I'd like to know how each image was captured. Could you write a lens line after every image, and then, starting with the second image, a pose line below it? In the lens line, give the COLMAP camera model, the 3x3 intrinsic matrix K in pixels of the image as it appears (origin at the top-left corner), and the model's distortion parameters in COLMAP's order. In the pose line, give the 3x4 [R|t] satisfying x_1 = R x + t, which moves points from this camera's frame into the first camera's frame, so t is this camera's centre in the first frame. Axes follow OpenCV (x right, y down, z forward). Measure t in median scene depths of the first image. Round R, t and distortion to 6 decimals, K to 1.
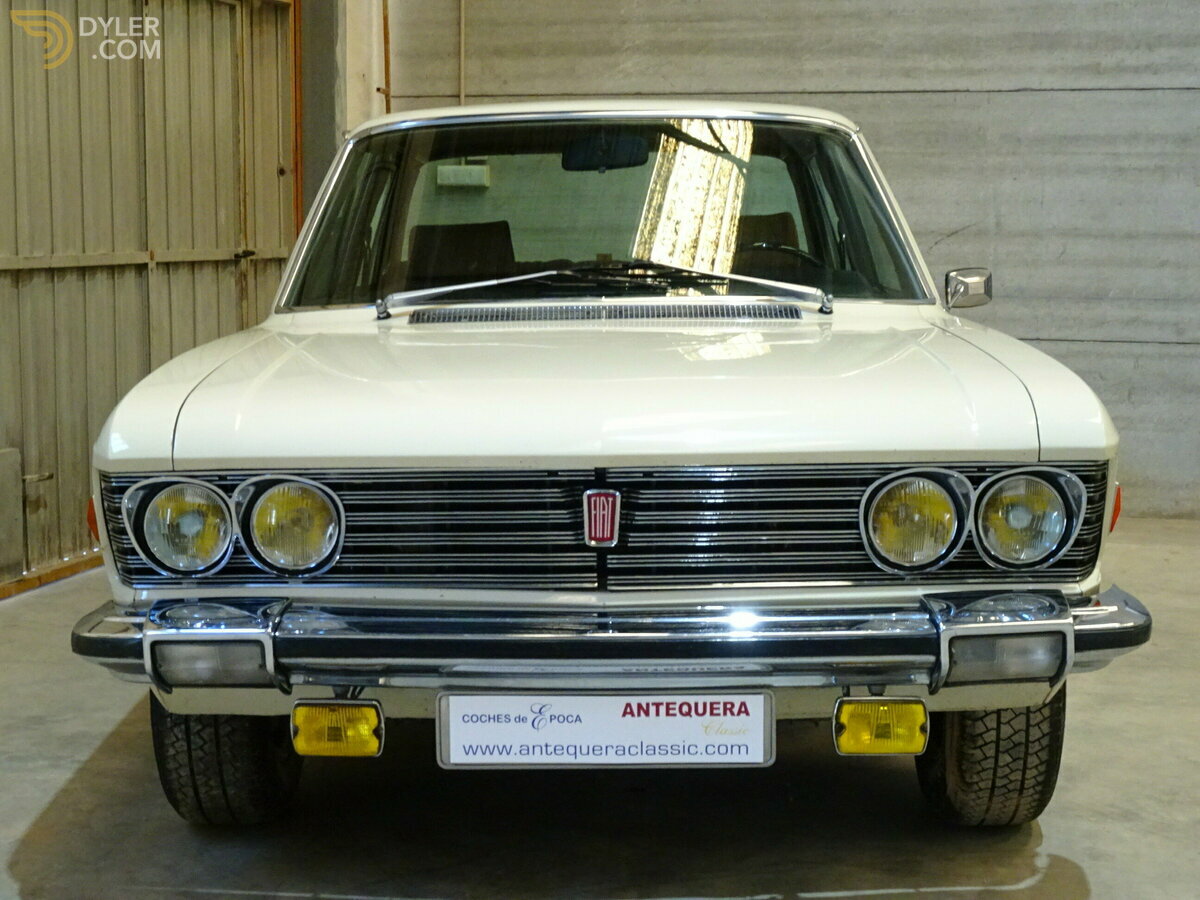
lens RADIAL K [[1845.1, 0, 573.3], [0, 1845.1, 443.2], [0, 0, 1]] dist [0.006435, 0.000000]
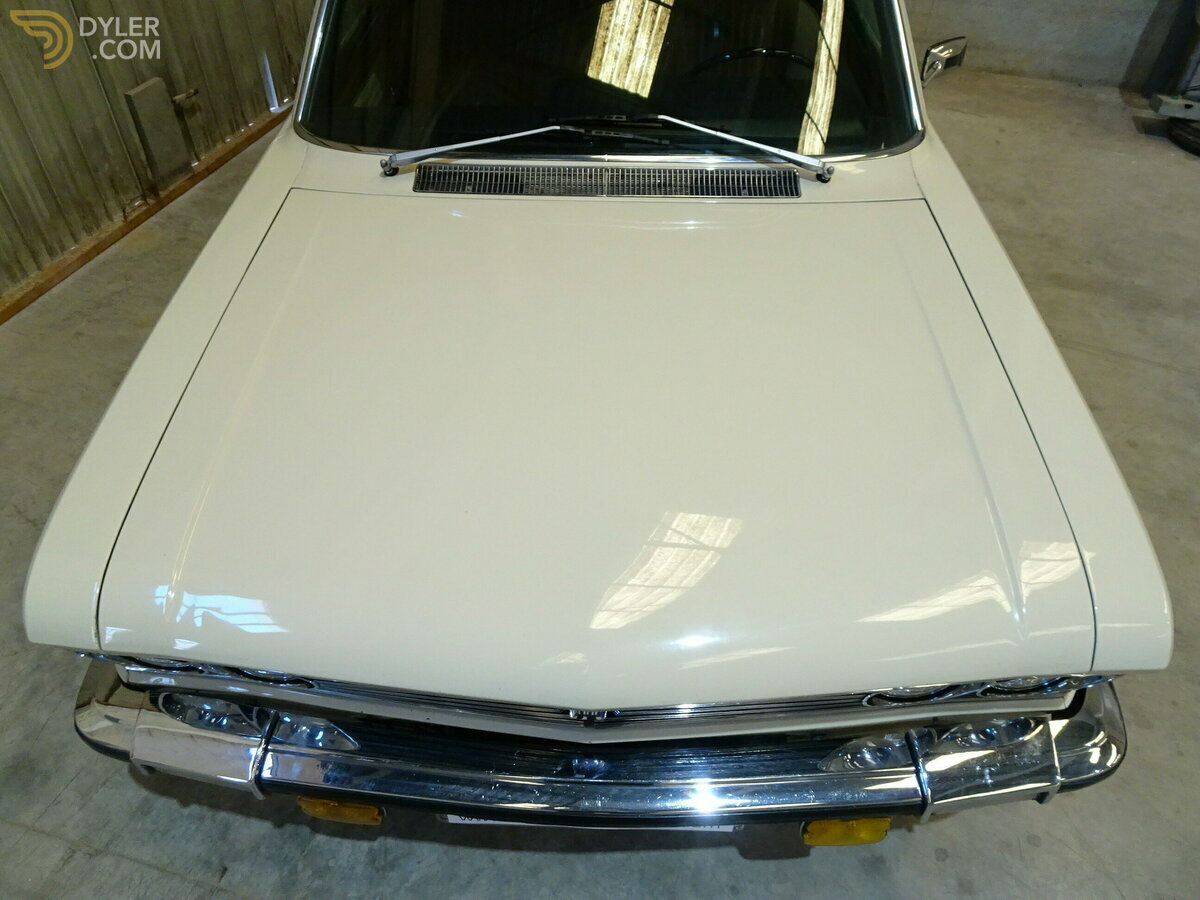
lens RADIAL K [[855.2, 0, 593.4], [0, 855.2, 448.1], [0, 0, 1]] dist [0.008601, -0.003255]
pose [[0.999822, 0.017753, 0.006346, 0.012002], [-0.018038, 0.802844, 0.595916, -0.300265], [0.005485, -0.595925, 0.803021, 0.689094]]
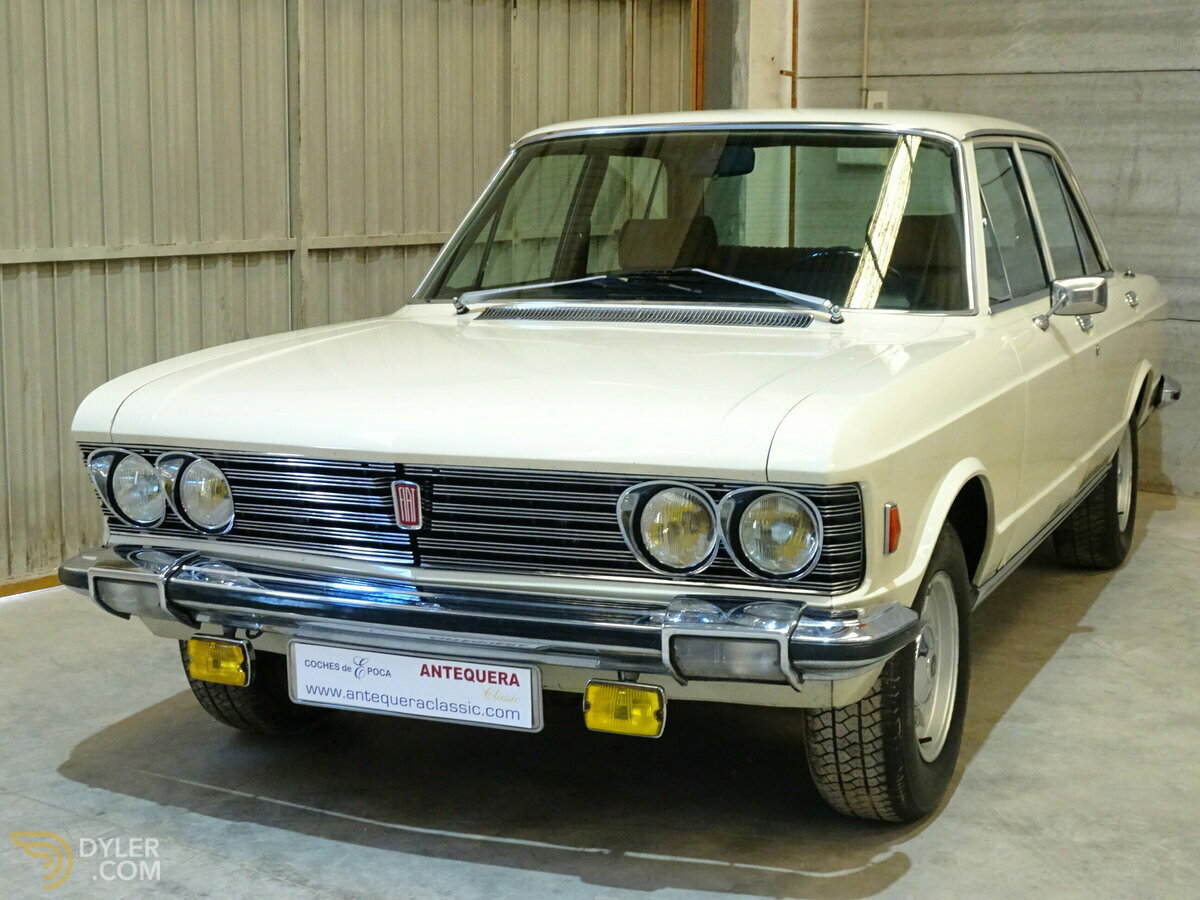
lens RADIAL K [[1845.1, 0, 598.6], [0, 1845.1, 443.5], [0, 0, 1]] dist [0.006435, 0.000000]
pose [[0.925412, 0.059362, -0.374284, 0.531820], [-0.047694, 0.998046, 0.040368, -0.048712], [0.375949, -0.019506, 0.926435, -0.037226]]
